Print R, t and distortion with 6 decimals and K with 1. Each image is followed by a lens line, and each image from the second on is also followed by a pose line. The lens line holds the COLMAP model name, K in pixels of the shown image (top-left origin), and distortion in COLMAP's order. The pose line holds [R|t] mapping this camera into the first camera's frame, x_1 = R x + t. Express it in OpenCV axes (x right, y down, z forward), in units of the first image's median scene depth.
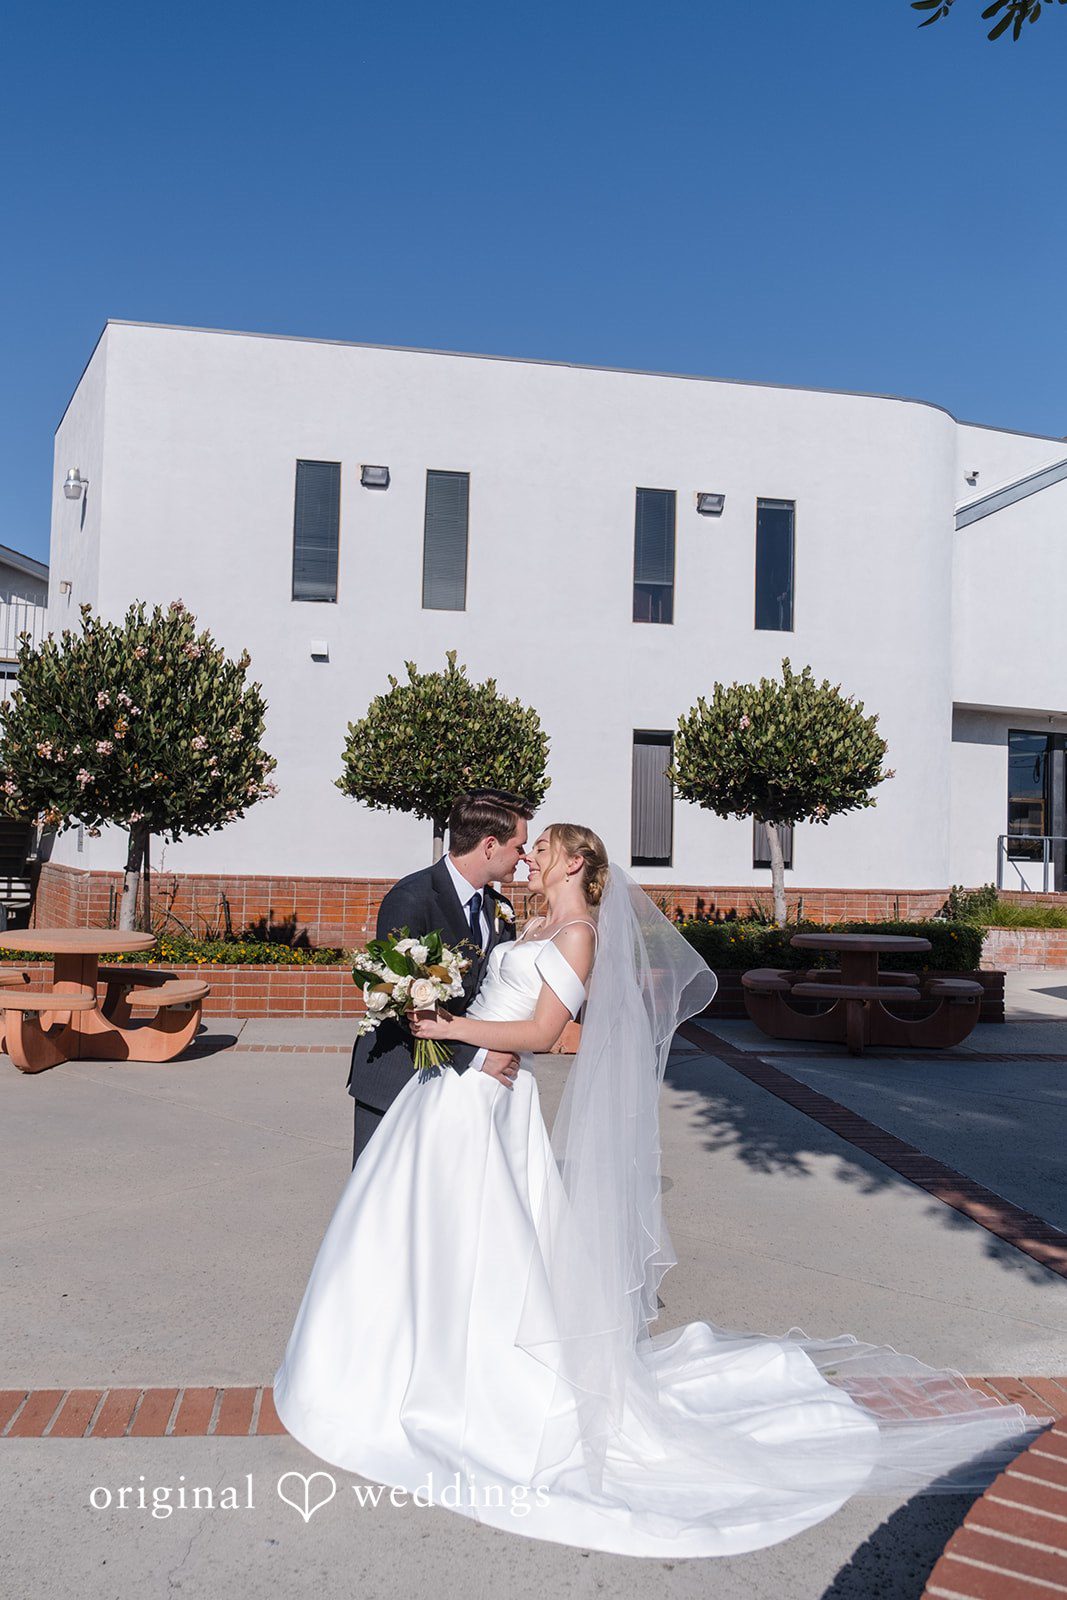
lens RADIAL K [[1275.3, 0, 550.4], [0, 1275.3, 782.6], [0, 0, 1]] dist [-0.016418, 0.006287]
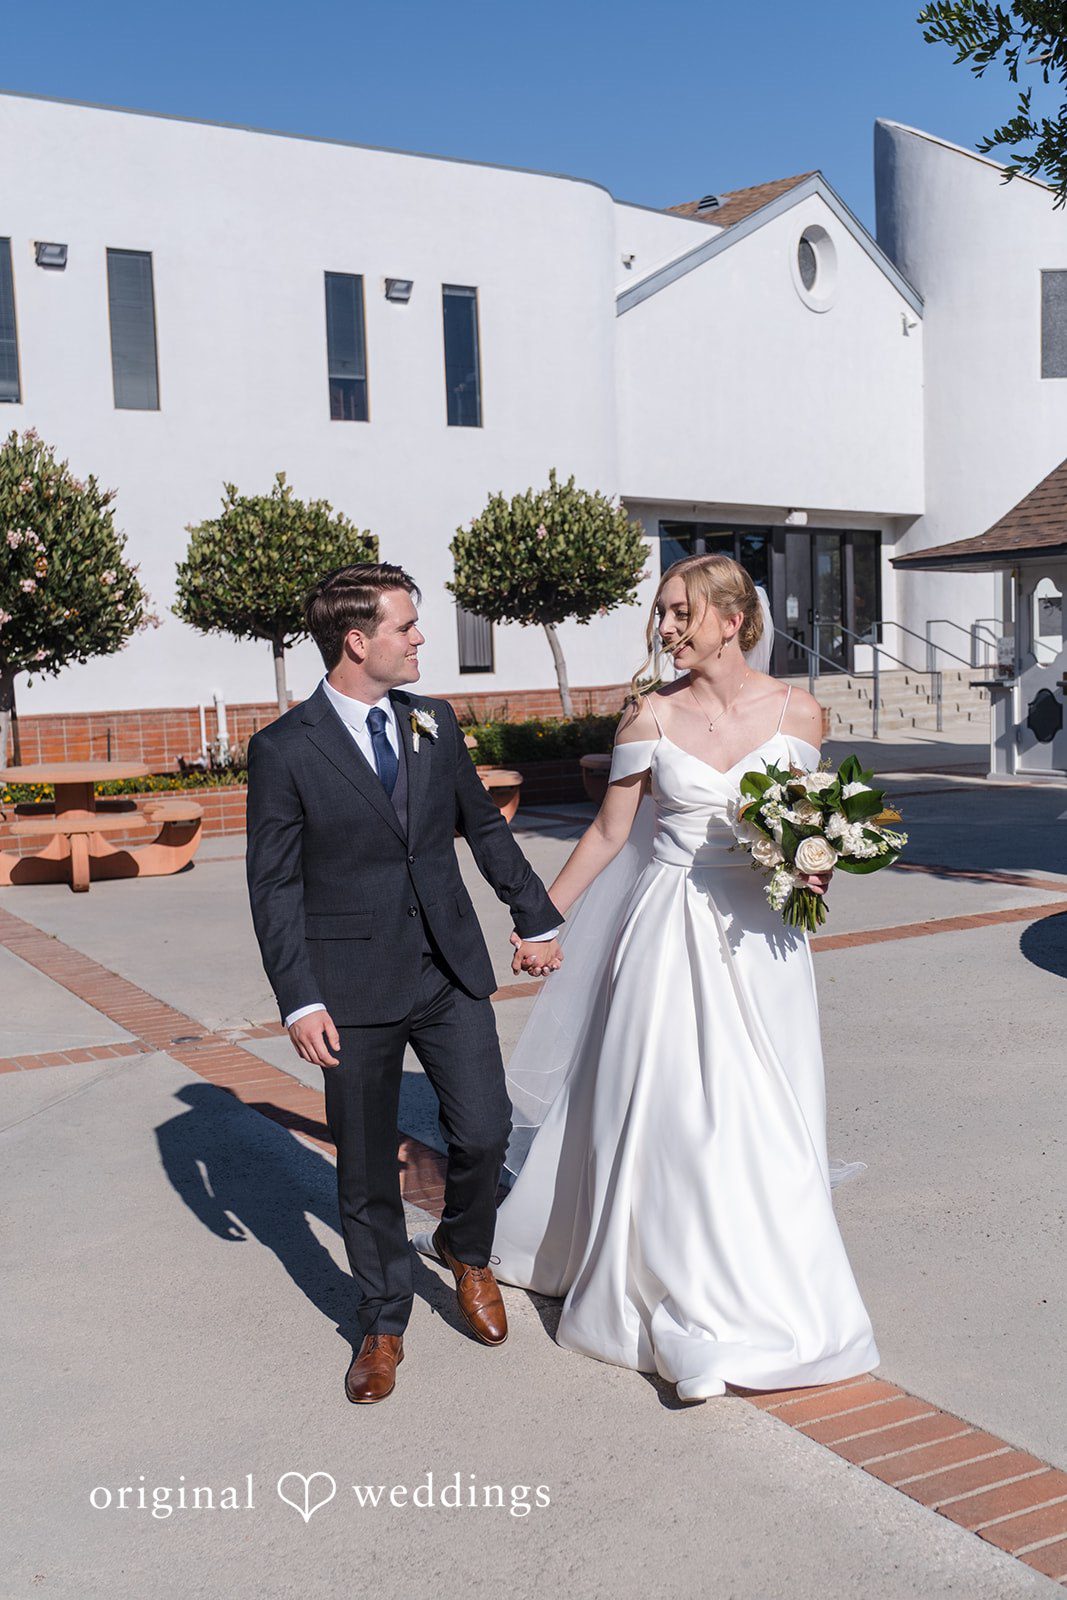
lens RADIAL K [[1638.3, 0, 561.9], [0, 1638.3, 853.7], [0, 0, 1]] dist [-0.017766, 0.000000]
pose [[0.918616, -0.107127, 0.380352, -0.290153], [0.041594, 0.983417, 0.176527, -0.018460], [-0.392955, -0.146340, 0.907838, -0.224467]]
